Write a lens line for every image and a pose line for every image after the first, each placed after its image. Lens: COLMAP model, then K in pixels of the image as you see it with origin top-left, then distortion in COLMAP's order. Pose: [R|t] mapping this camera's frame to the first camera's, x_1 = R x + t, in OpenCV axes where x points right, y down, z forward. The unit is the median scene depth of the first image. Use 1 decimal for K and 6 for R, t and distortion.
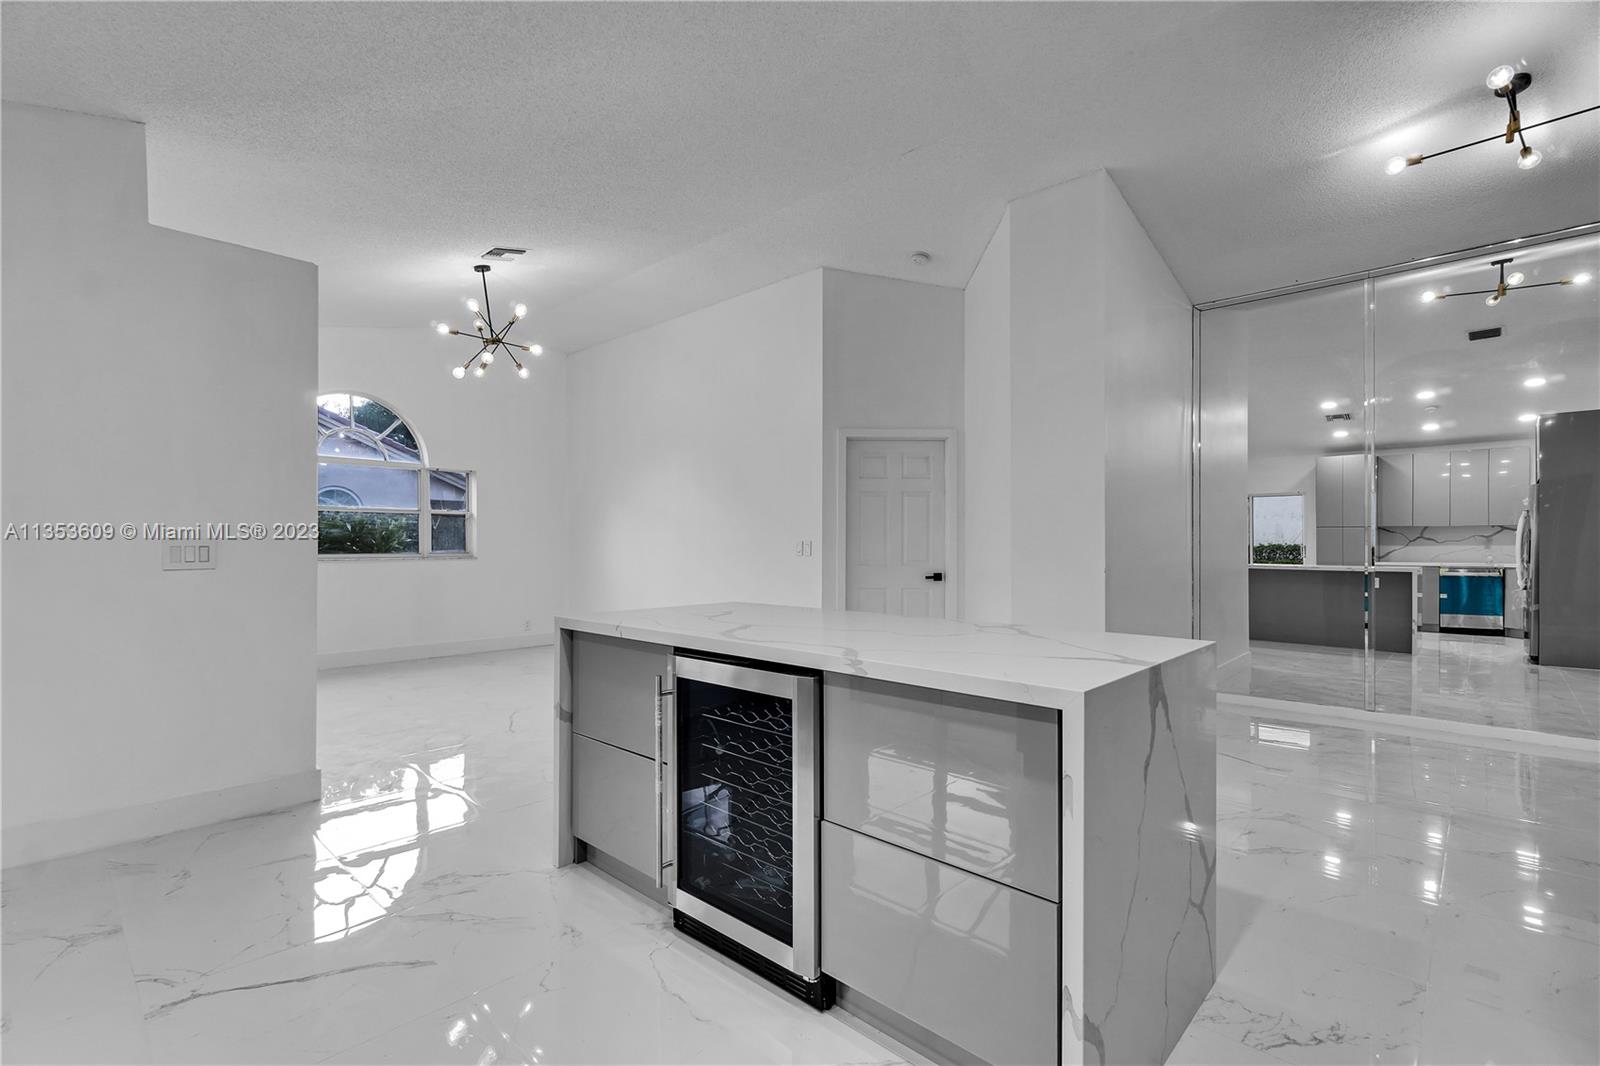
lens RADIAL K [[707.4, 0, 838.2], [0, 707.4, 541.9], [0, 0, 1]] dist [-0.010256, -0.000090]
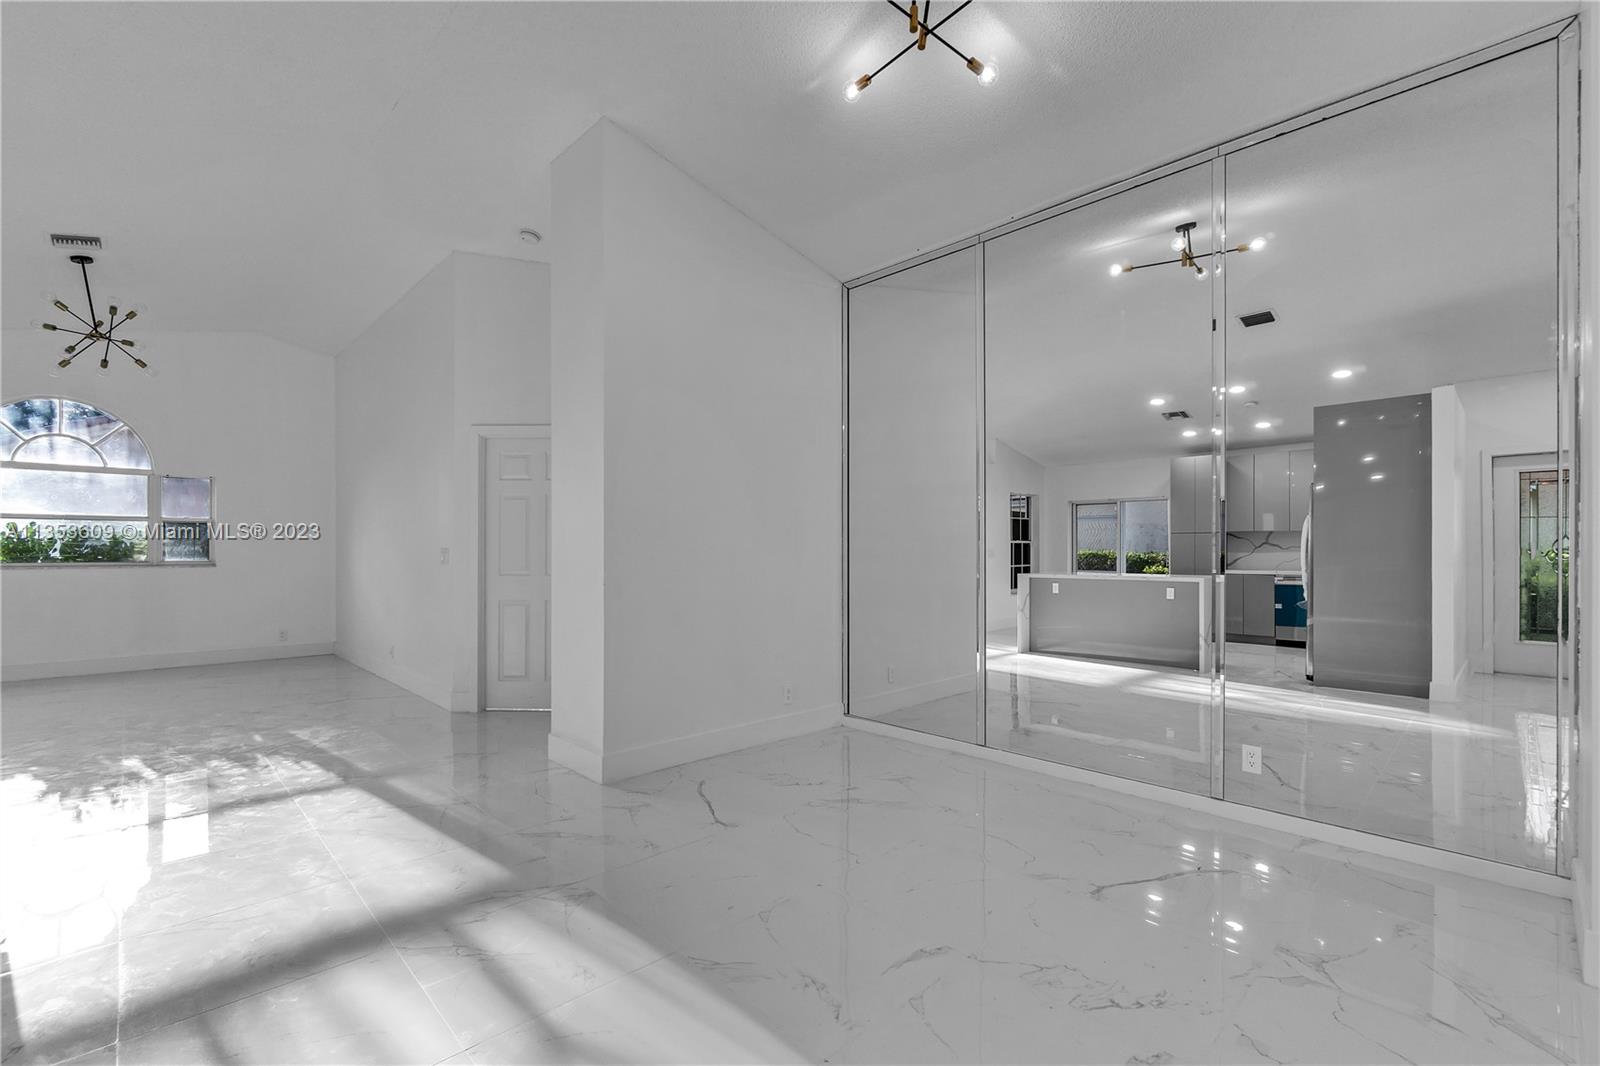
lens RADIAL K [[707.4, 0, 763.0], [0, 707.4, 543.2], [0, 0, 1]] dist [-0.010256, -0.000090]
pose [[0.999628, -0.000899, -0.027256, 0.203653], [0.000705, 0.999974, -0.007108, -0.000446], [0.027261, 0.007086, 0.999603, 0.049360]]
